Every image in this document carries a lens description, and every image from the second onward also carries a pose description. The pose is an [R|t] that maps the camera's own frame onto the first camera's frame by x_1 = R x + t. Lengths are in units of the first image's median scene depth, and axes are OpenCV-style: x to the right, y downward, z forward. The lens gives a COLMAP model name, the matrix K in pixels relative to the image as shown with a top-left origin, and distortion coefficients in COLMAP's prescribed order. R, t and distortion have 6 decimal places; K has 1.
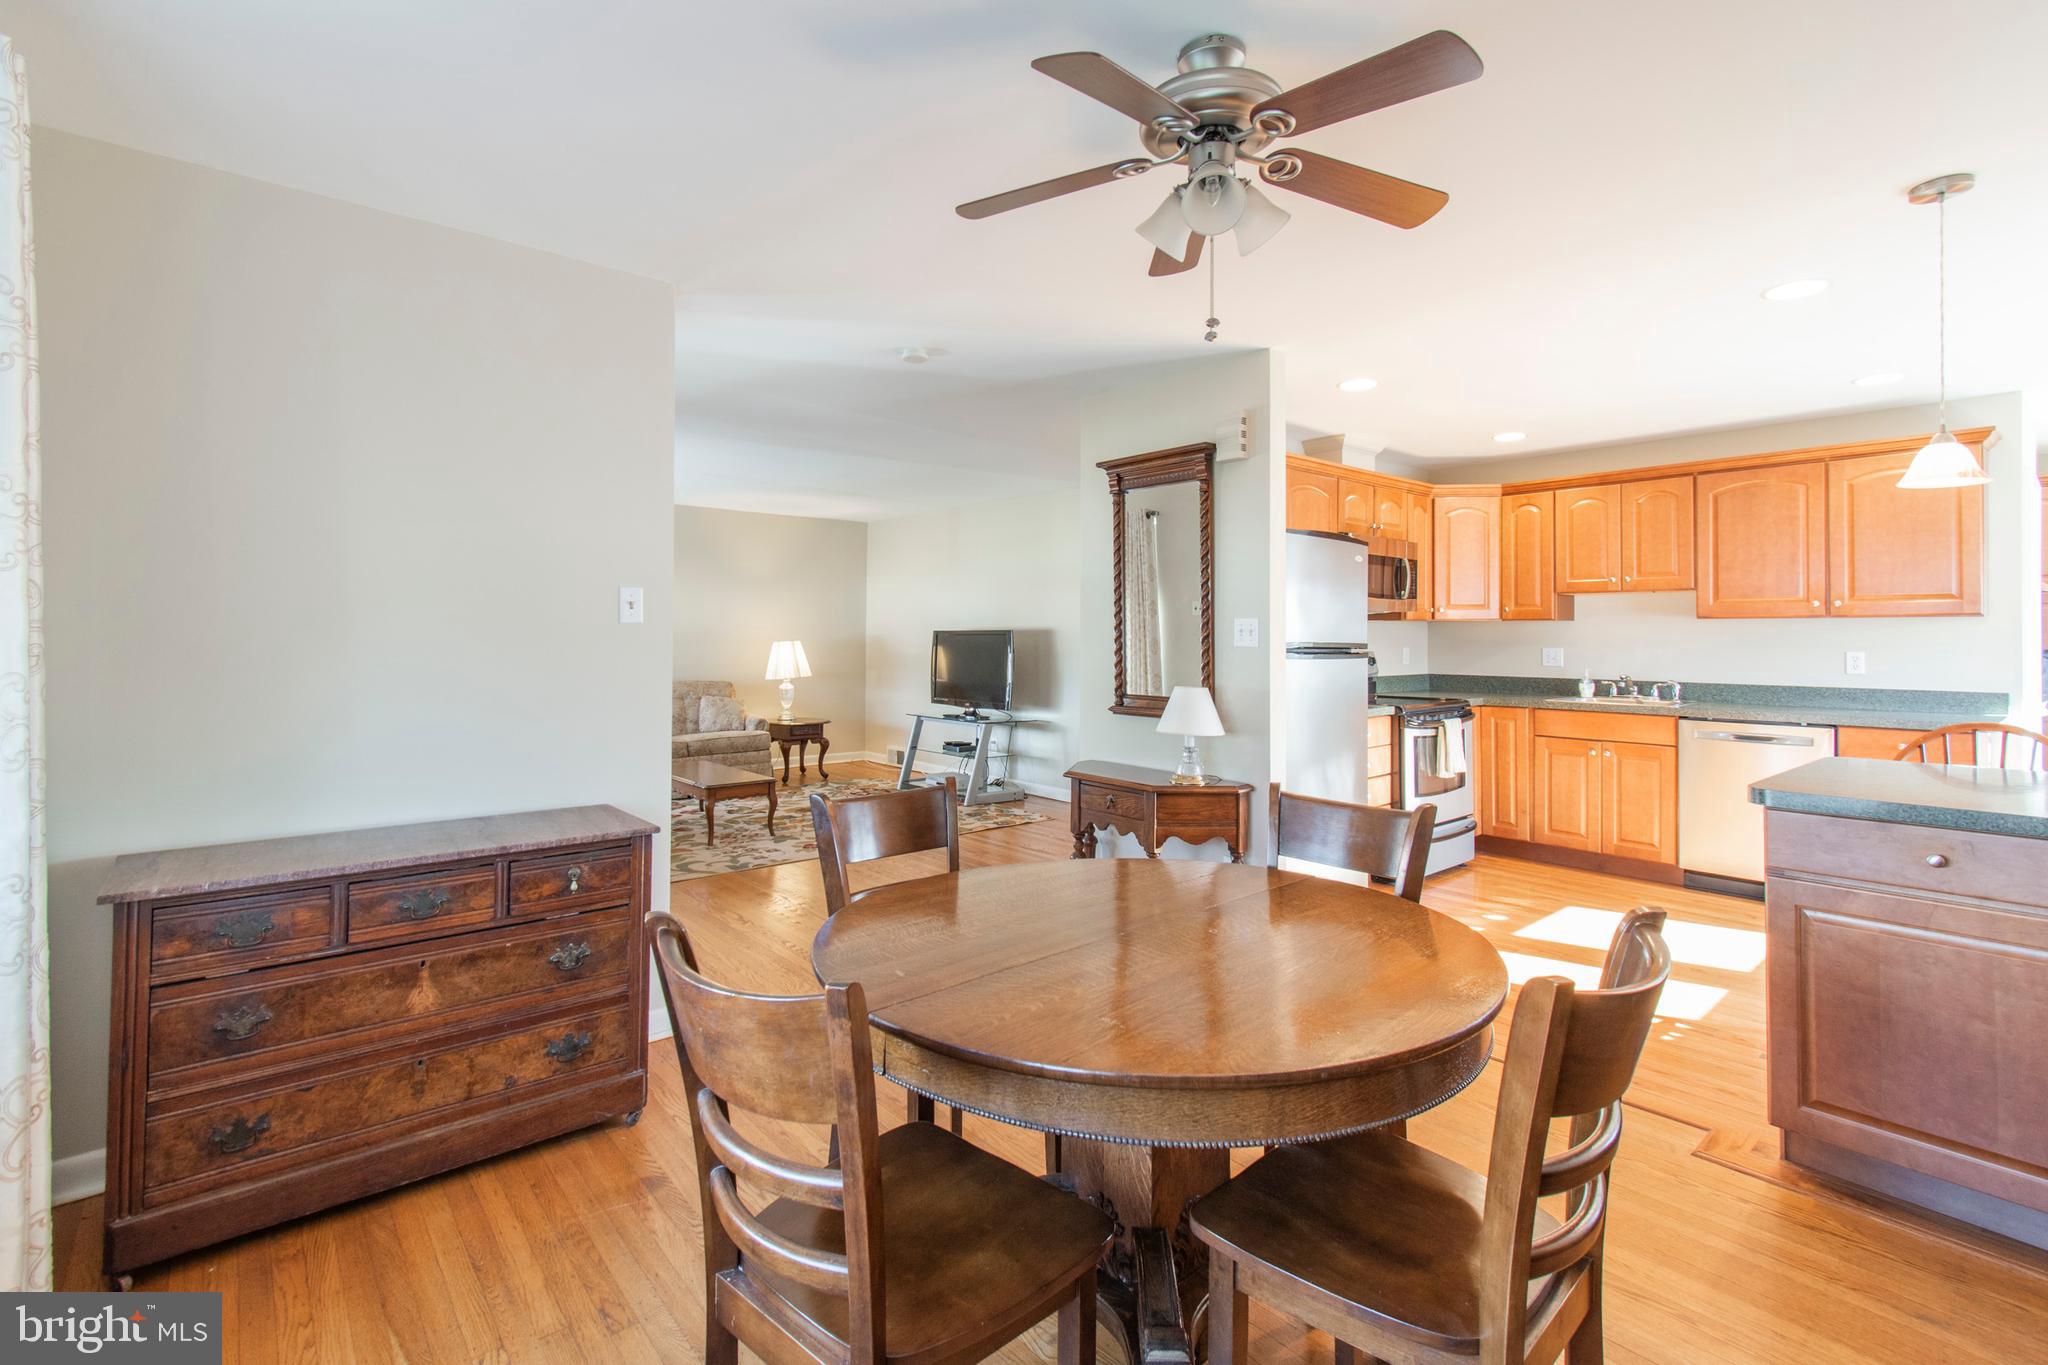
lens RADIAL K [[917.0, 0, 1038.7], [0, 917.0, 634.1], [0, 0, 1]] dist [0.002965, -0.001999]
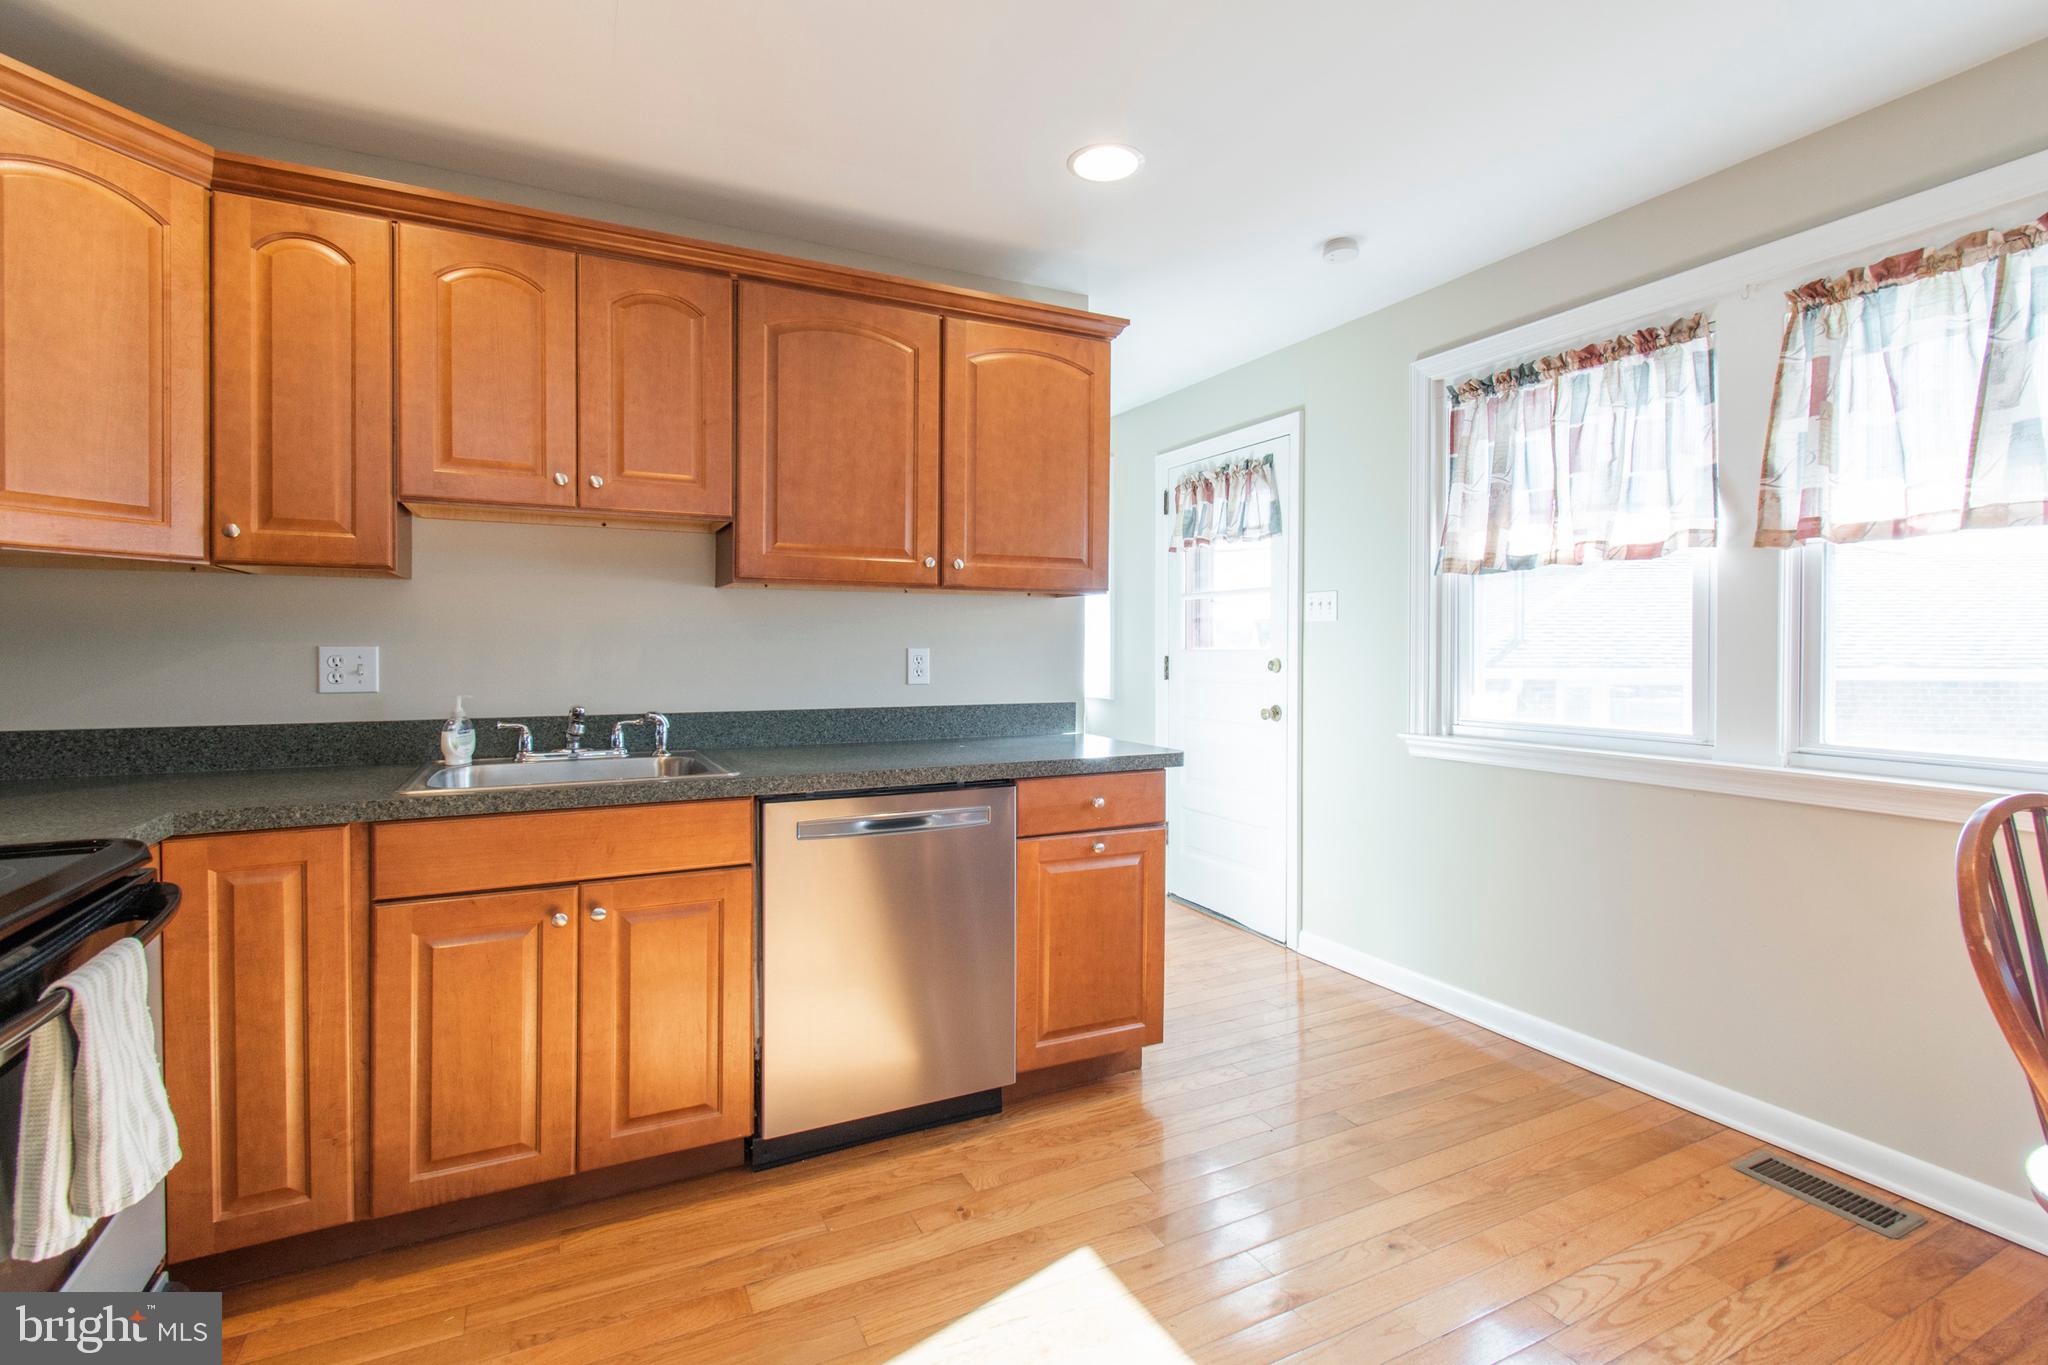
lens RADIAL K [[917.0, 0, 1058.4], [0, 917.0, 653.7], [0, 0, 1]] dist [0.002965, -0.001999]
pose [[0.211992, -0.007199, 0.977245, 0.270746], [-0.003987, 0.999958, 0.008231, 0.015557], [-0.977263, -0.005641, 0.211955, 0.697713]]
